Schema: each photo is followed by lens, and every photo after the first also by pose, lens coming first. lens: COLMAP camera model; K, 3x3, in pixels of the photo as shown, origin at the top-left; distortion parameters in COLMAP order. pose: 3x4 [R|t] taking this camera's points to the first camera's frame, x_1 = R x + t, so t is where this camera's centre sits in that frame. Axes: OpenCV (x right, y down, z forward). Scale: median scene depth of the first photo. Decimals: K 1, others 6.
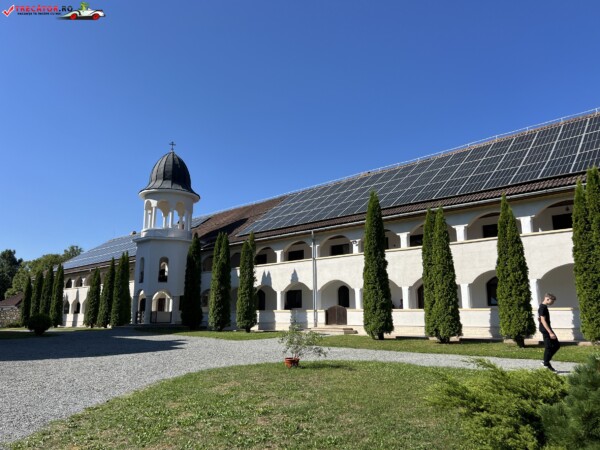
lens RADIAL K [[455.1, 0, 297.2], [0, 455.1, 220.9], [0, 0, 1]] dist [0.057609, -0.067044]
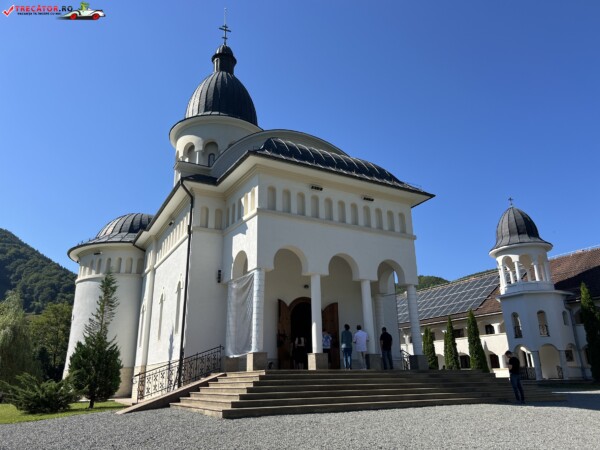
lens RADIAL K [[455.1, 0, 301.7], [0, 455.1, 225.5], [0, 0, 1]] dist [0.057609, -0.067044]
pose [[0.949000, -0.118181, -0.292288, -0.583466], [0.084149, 0.988400, -0.126427, -0.026648], [0.303839, 0.095383, 0.947937, -0.155232]]
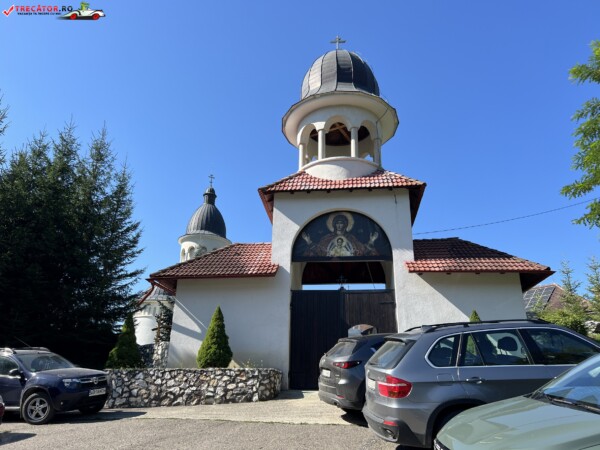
lens RADIAL K [[455.1, 0, 301.2], [0, 455.1, 223.4], [0, 0, 1]] dist [0.057609, -0.067044]
pose [[0.991924, -0.041347, -0.119907, -0.320858], [0.019380, 0.983682, -0.178871, -0.117397], [0.125346, 0.175103, 0.976538, -1.511373]]
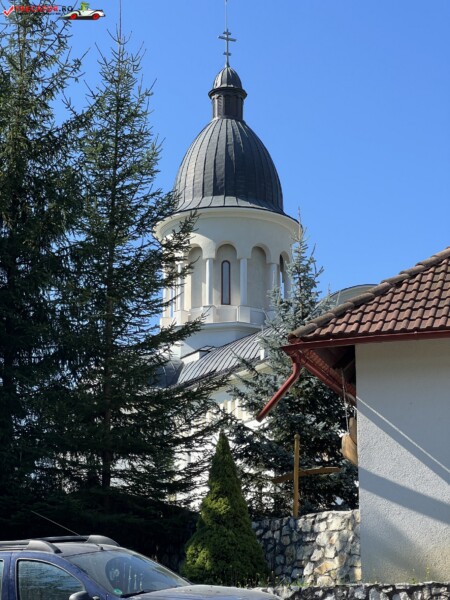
lens RADIAL K [[1346.1, 0, 241.7], [0, 1346.1, 283.9], [0, 0, 1]] dist [0.237792, 0.000000]
pose [[0.956958, -0.088795, -0.276310, -0.428580], [0.064846, 0.993396, -0.094653, -0.126199], [0.282889, 0.072661, 0.956396, -1.570081]]
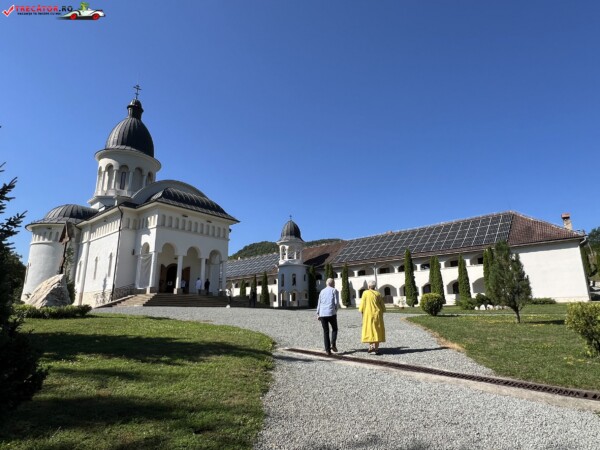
lens RADIAL K [[360.9, 0, 297.3], [0, 360.9, 224.8], [0, 0, 1]] dist [-0.003548, 0.000764]
pose [[0.999636, -0.003761, 0.026722, -0.395188], [0.004822, 0.999198, -0.039754, -0.094872], [-0.026551, 0.039868, 0.998852, -0.775462]]
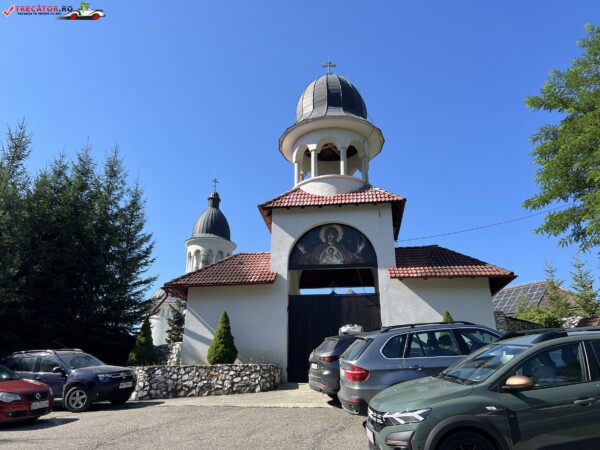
lens RADIAL K [[455.1, 0, 300.0], [0, 455.1, 224.4], [0, 0, 1]] dist [0.057609, -0.067044]
pose [[0.989516, -0.058638, -0.131986, -0.296724], [0.035192, 0.984218, -0.173428, -0.123796], [0.140073, 0.166965, 0.975962, -1.589961]]
